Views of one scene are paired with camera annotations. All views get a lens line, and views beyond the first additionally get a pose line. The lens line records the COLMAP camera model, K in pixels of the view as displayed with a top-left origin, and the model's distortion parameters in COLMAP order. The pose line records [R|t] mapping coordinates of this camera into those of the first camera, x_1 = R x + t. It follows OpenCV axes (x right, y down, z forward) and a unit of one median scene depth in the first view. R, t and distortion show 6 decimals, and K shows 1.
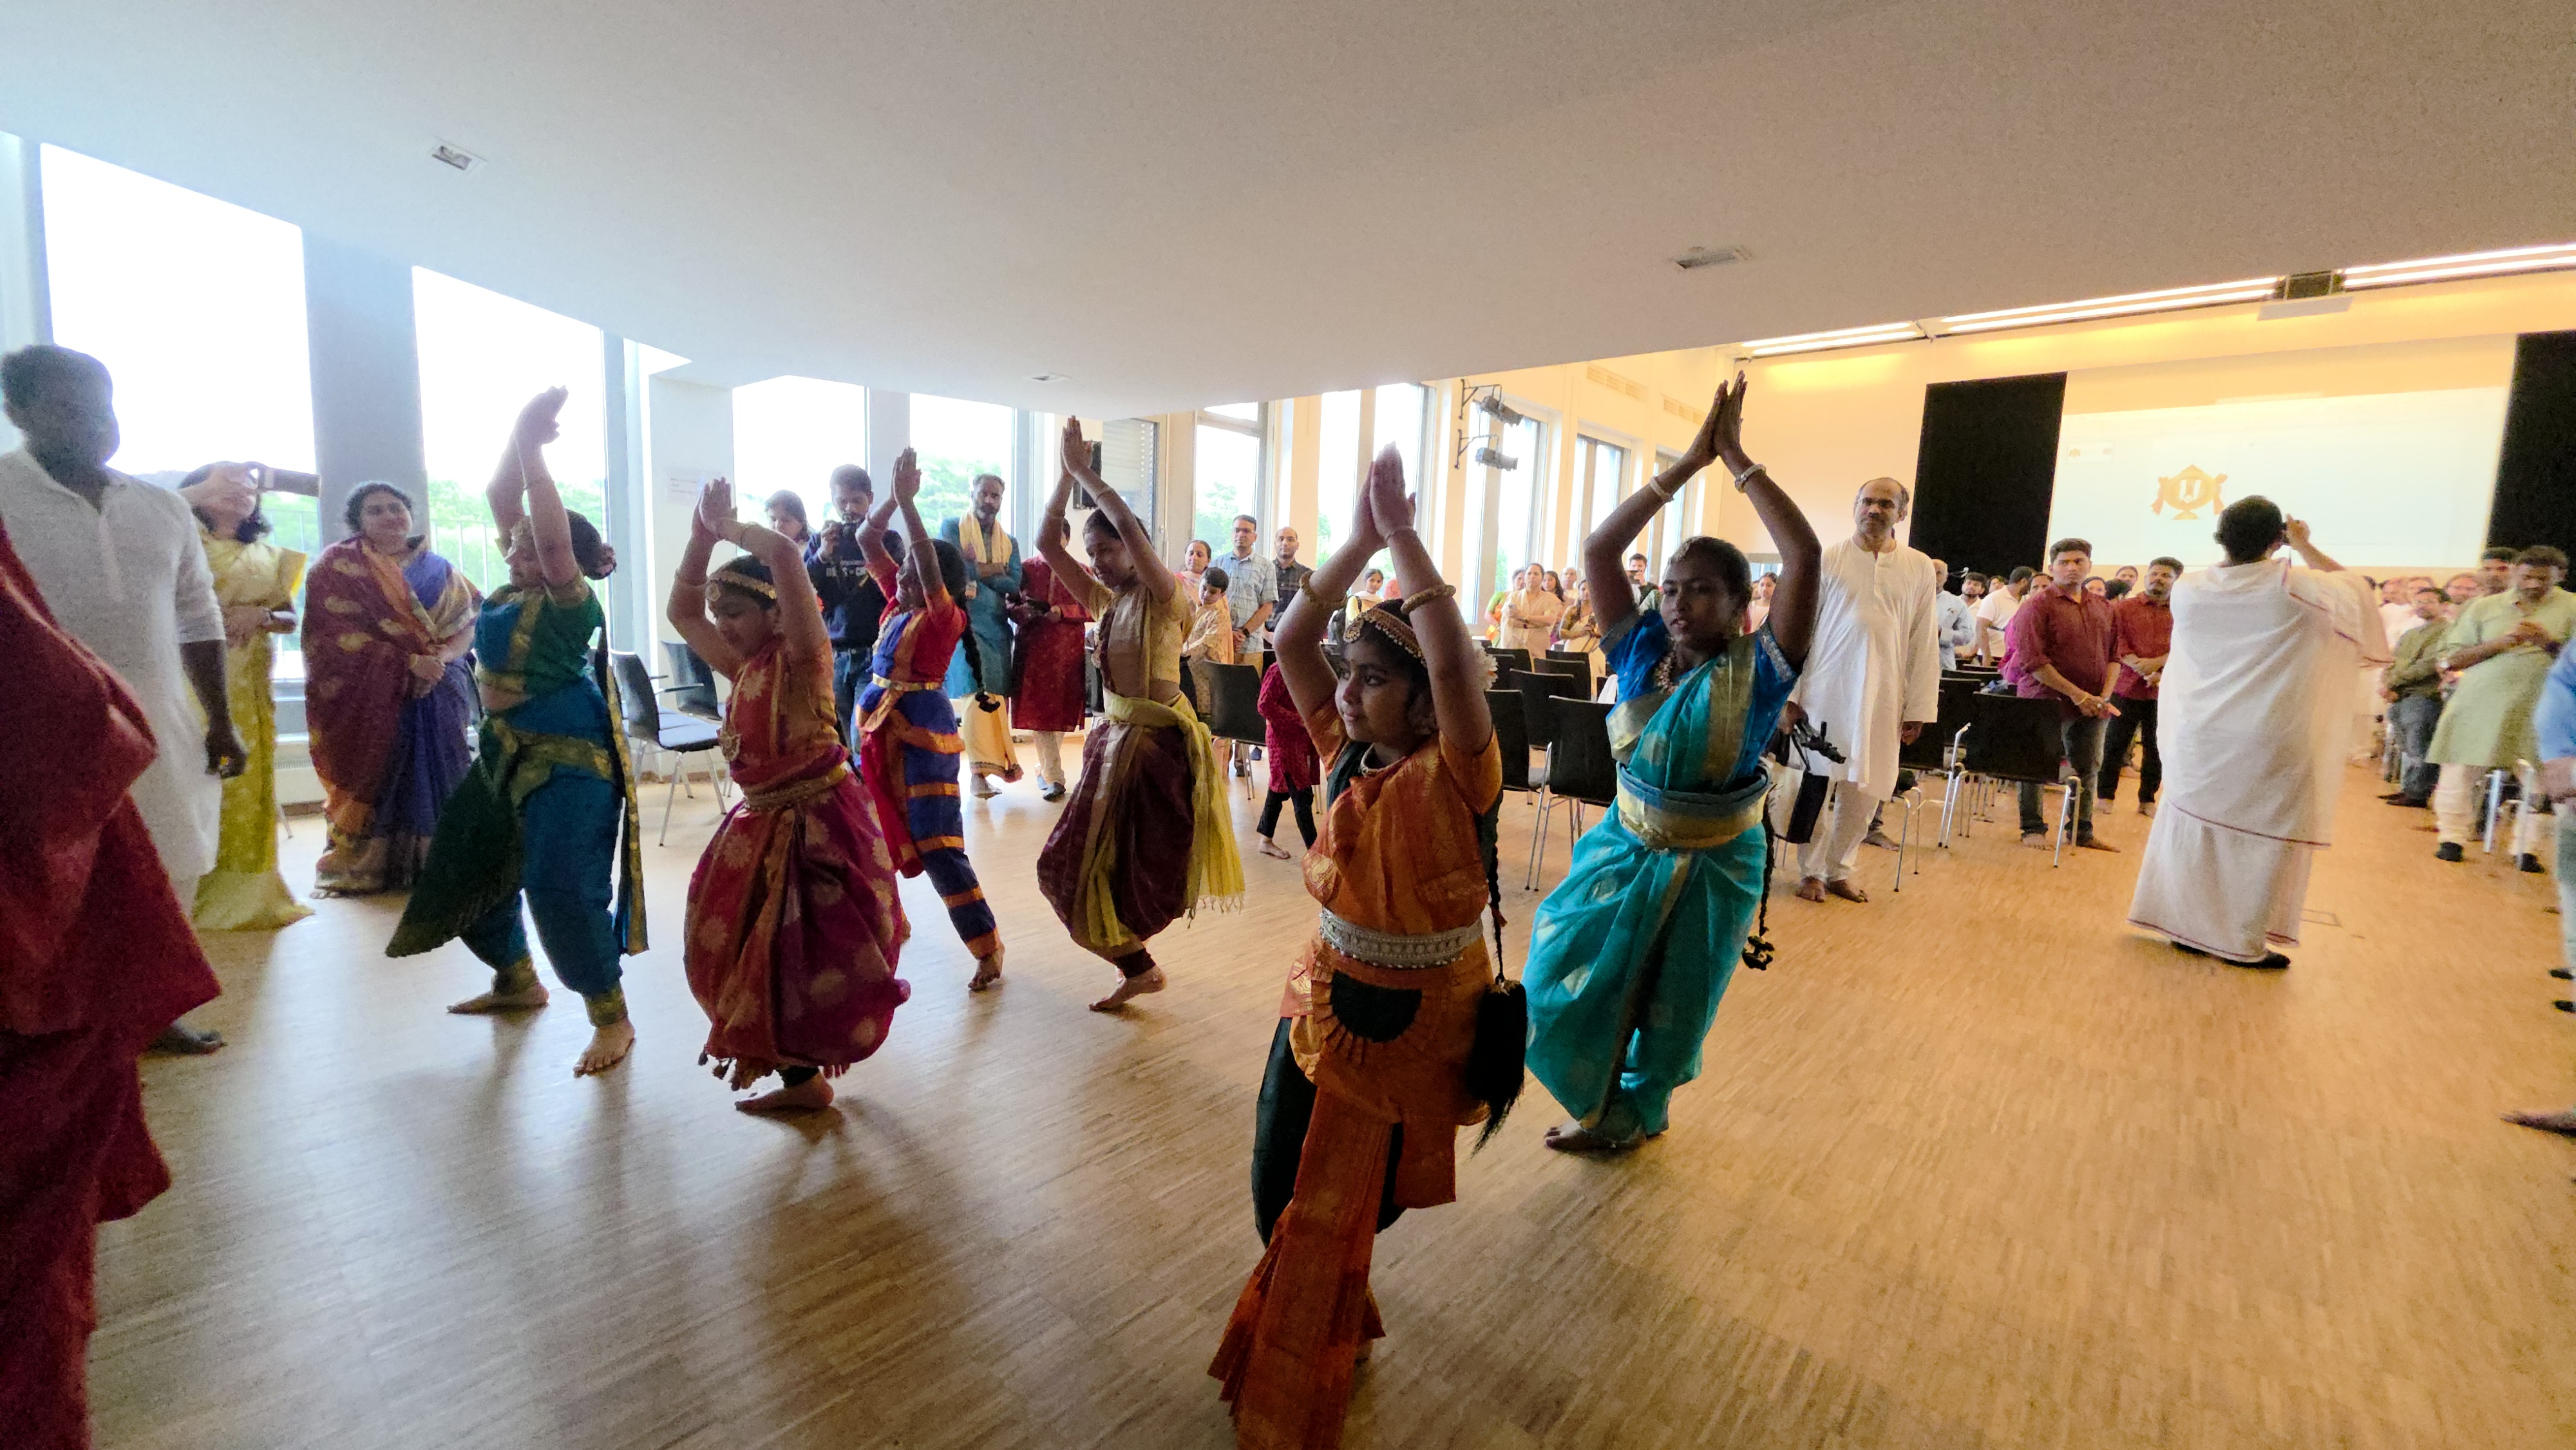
lens RADIAL K [[1030.0, 0, 1288.0], [0, 1030.0, 725.0], [0, 0, 1]] dist [0.001876, -0.000215]
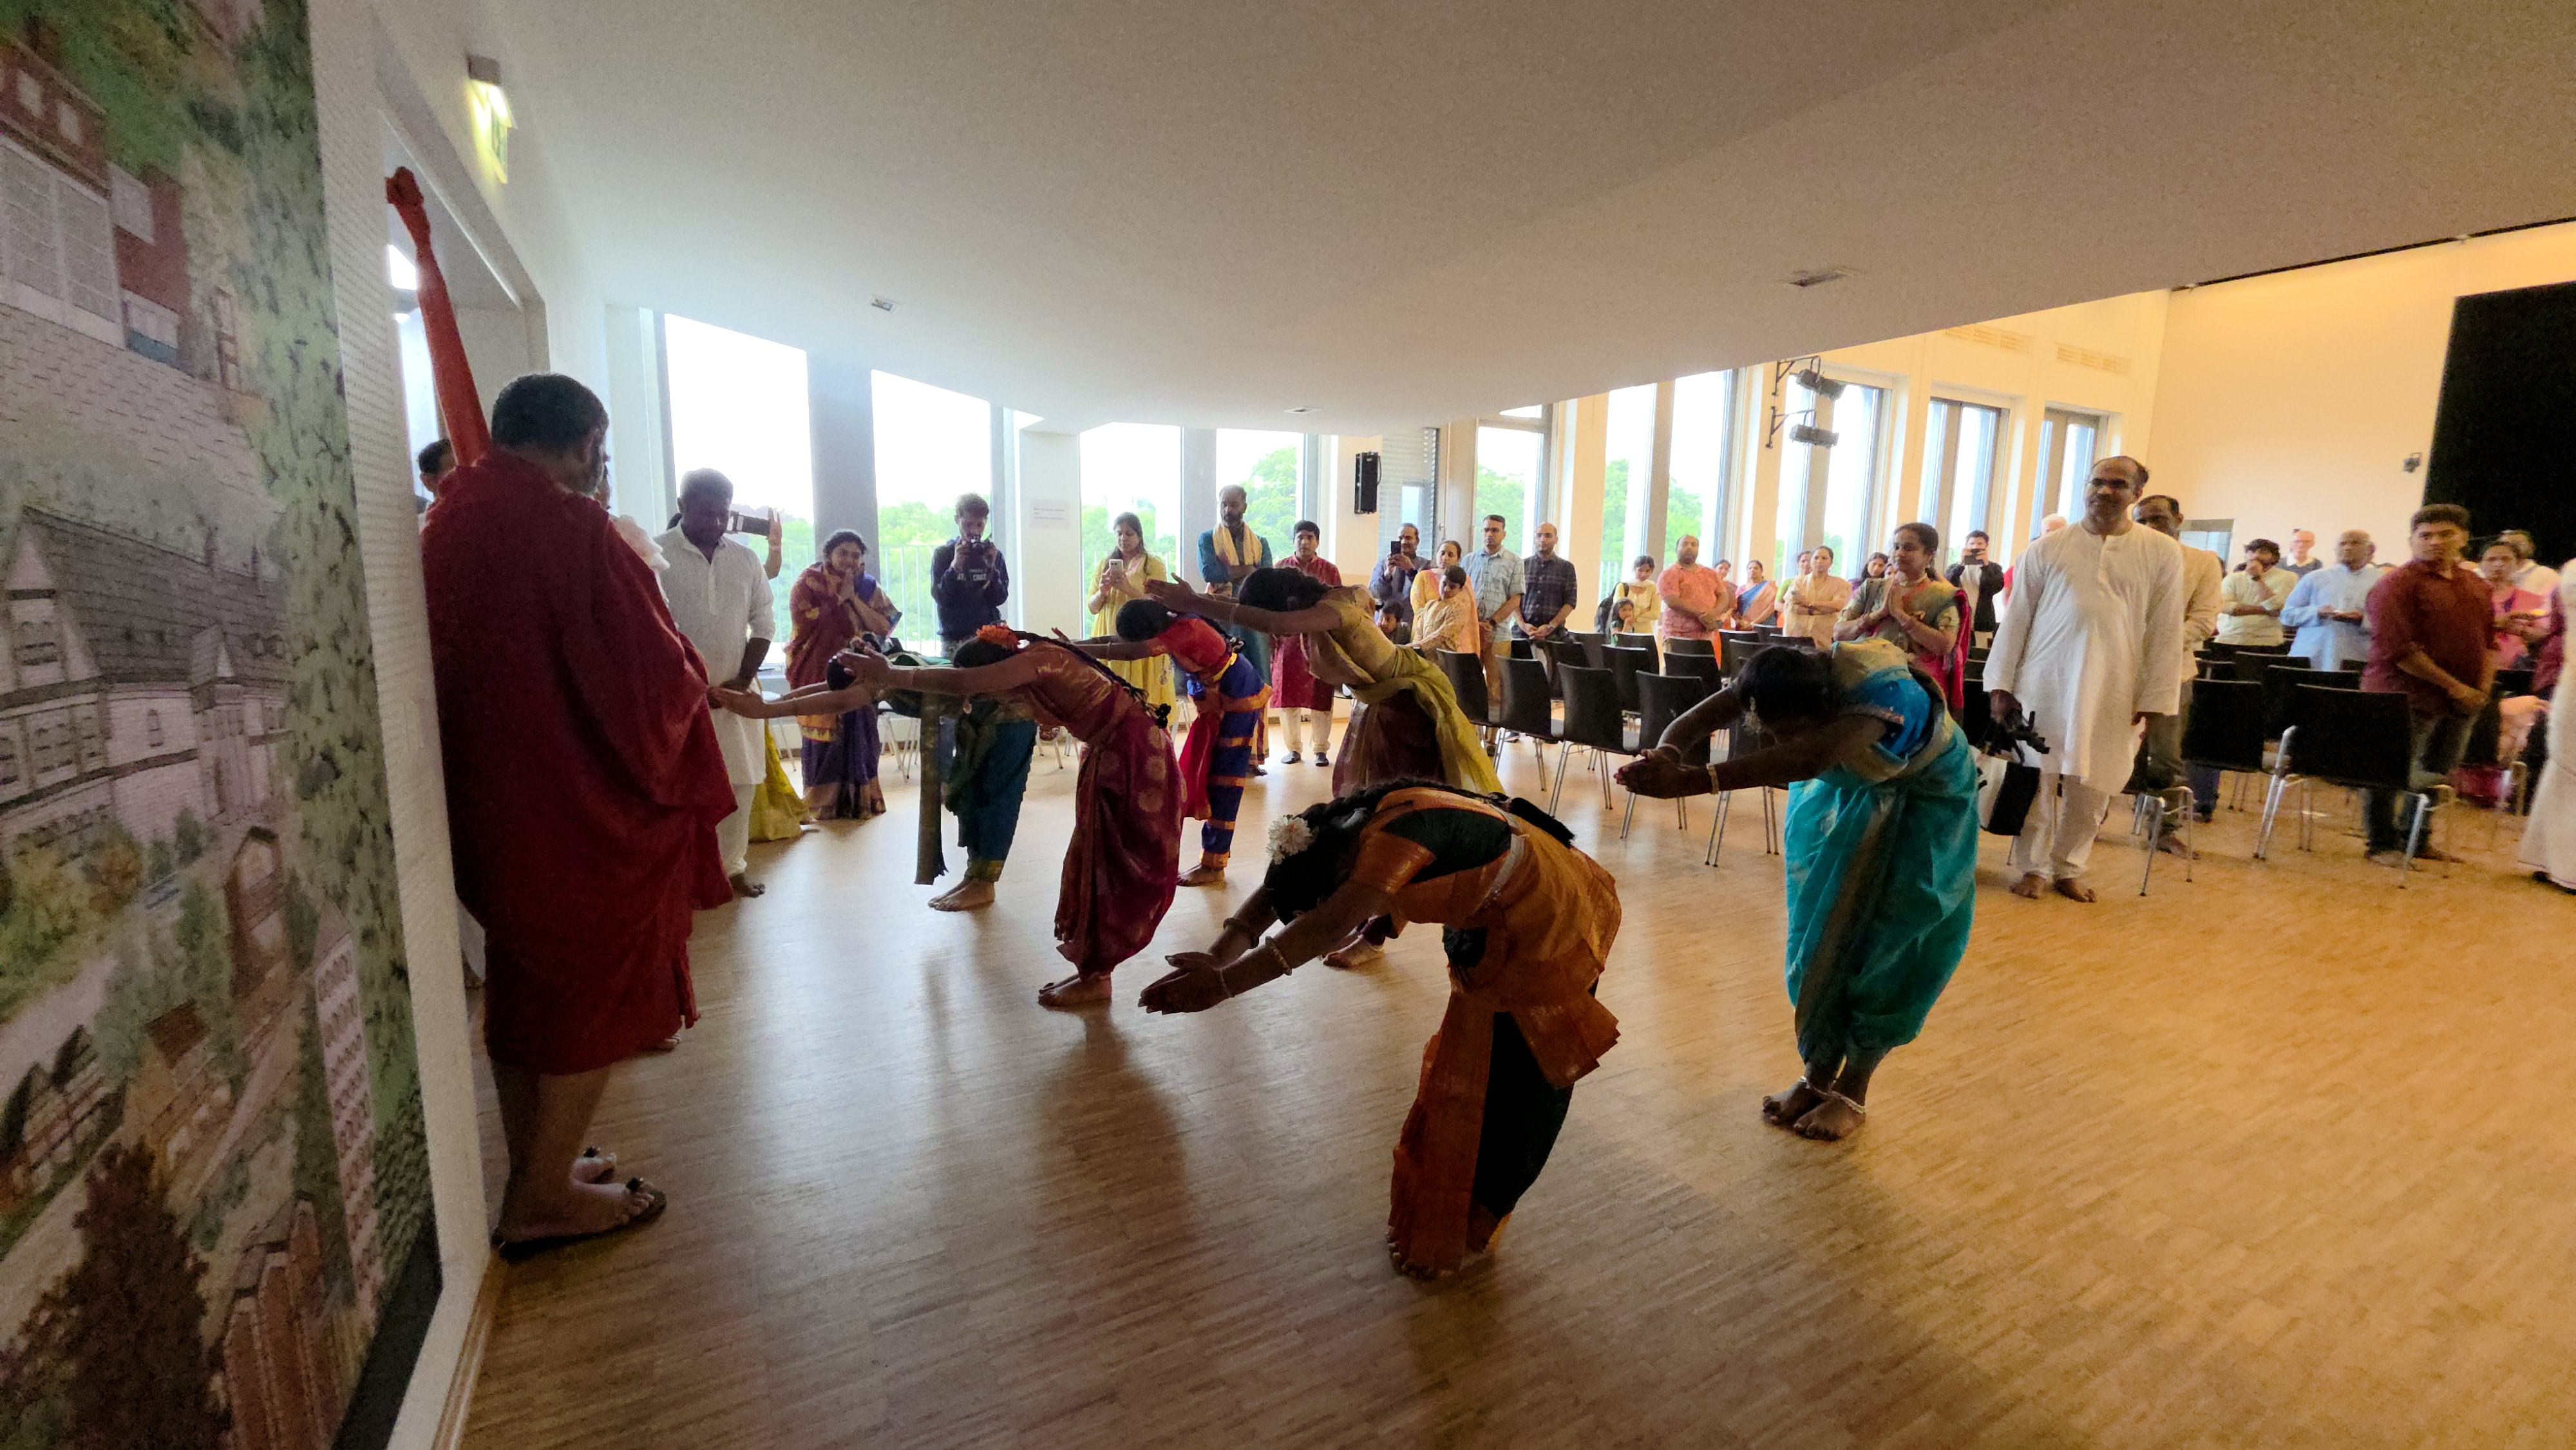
lens RADIAL K [[1030.0, 0, 1288.0], [0, 1030.0, 725.0], [0, 0, 1]] dist [0.001876, -0.000215]
pose [[0.942551, 0.024781, -0.333142, 0.140999], [-0.020891, 0.999665, 0.015253, 0.007130], [0.333408, -0.007417, 0.942753, -0.118771]]
